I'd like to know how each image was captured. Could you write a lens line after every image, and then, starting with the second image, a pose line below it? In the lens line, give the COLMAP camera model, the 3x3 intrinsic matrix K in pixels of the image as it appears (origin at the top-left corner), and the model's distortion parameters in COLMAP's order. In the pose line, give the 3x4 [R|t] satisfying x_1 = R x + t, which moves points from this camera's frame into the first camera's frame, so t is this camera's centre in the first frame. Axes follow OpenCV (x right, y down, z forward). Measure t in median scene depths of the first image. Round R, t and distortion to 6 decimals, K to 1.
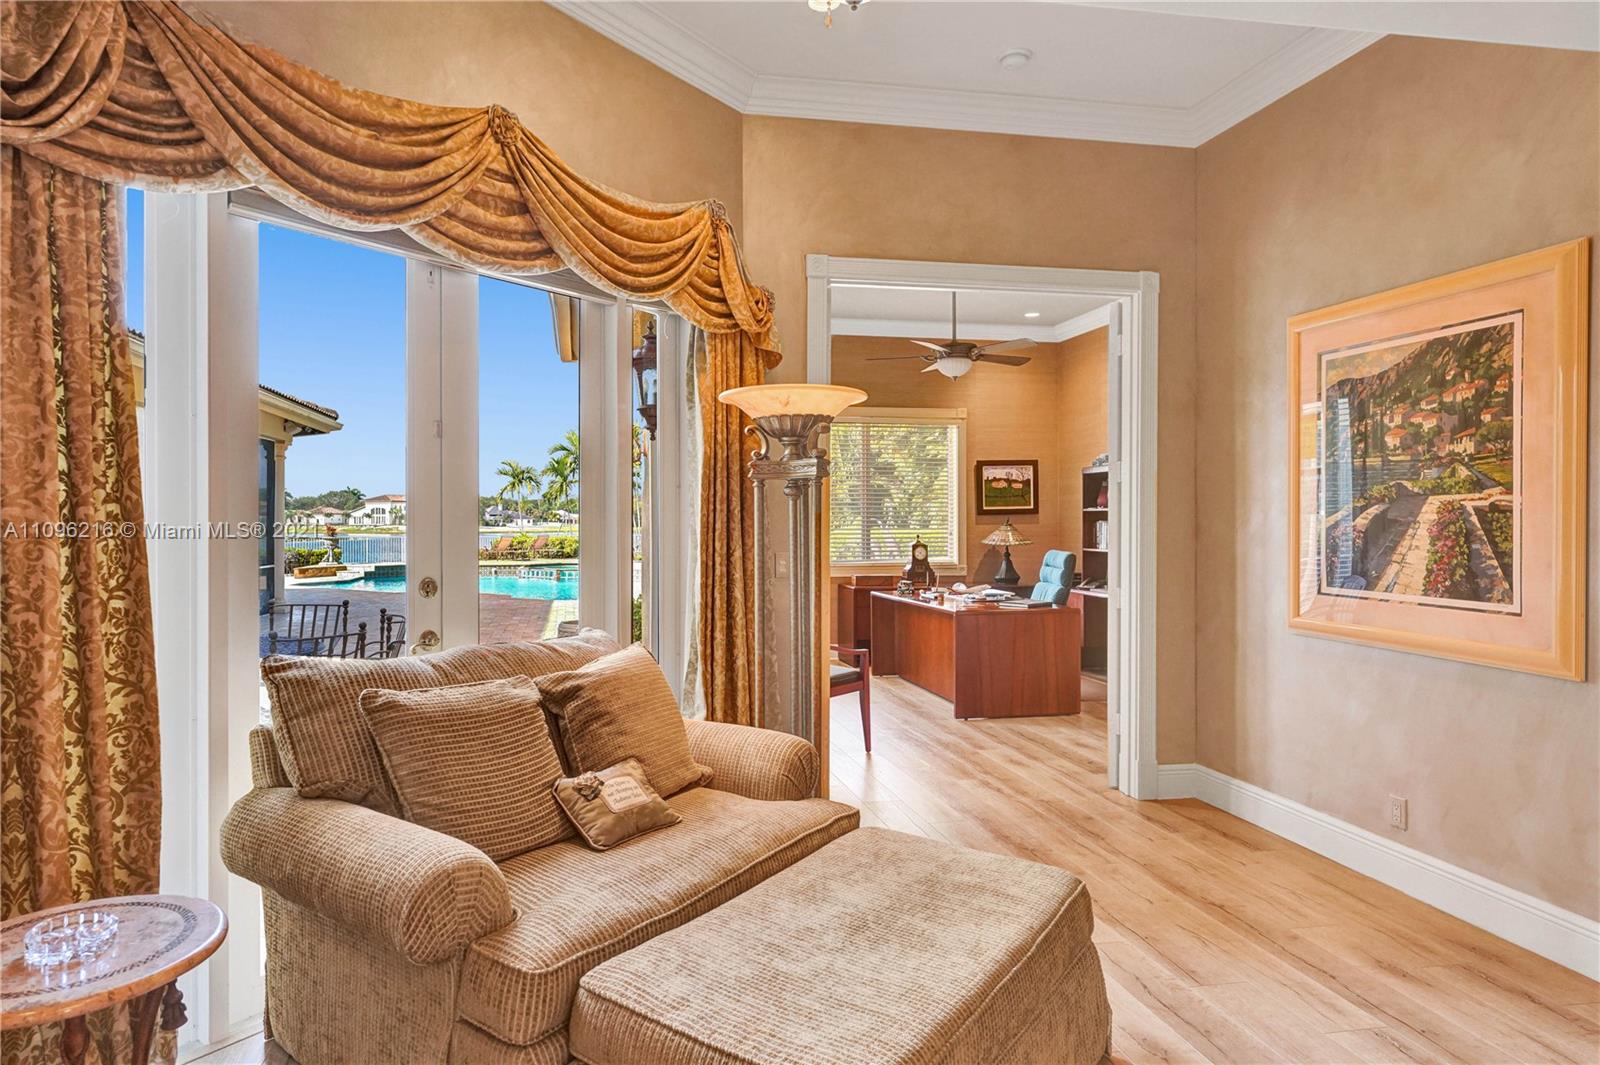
lens RADIAL K [[919.2, 0, 723.3], [0, 919.2, 531.6], [0, 0, 1]] dist [-0.000108, -0.000209]
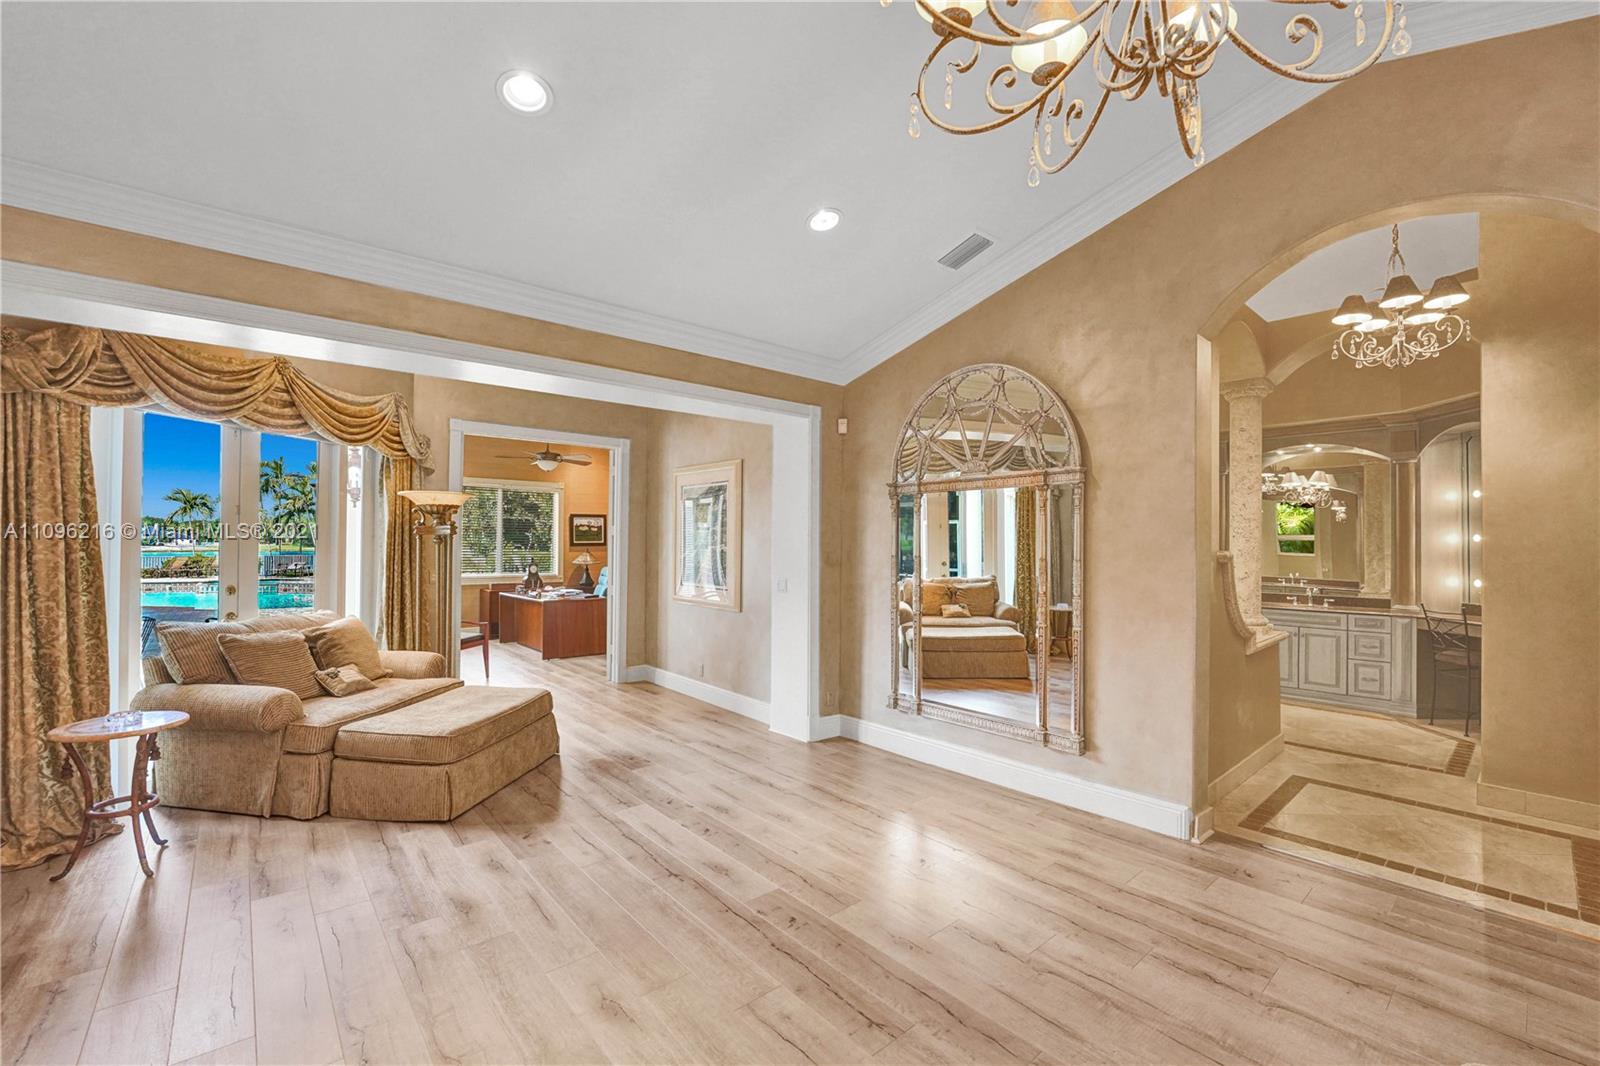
lens RADIAL K [[675.2, 0, 799.6], [0, 675.2, 536.3], [0, 0, 1]] dist [-0.042120, 0.006523]
pose [[0.855631, 0.013938, 0.517399, -0.004334], [-0.002188, 0.999726, -0.023314, -0.020948], [-0.517582, 0.018817, 0.855427, -0.701974]]
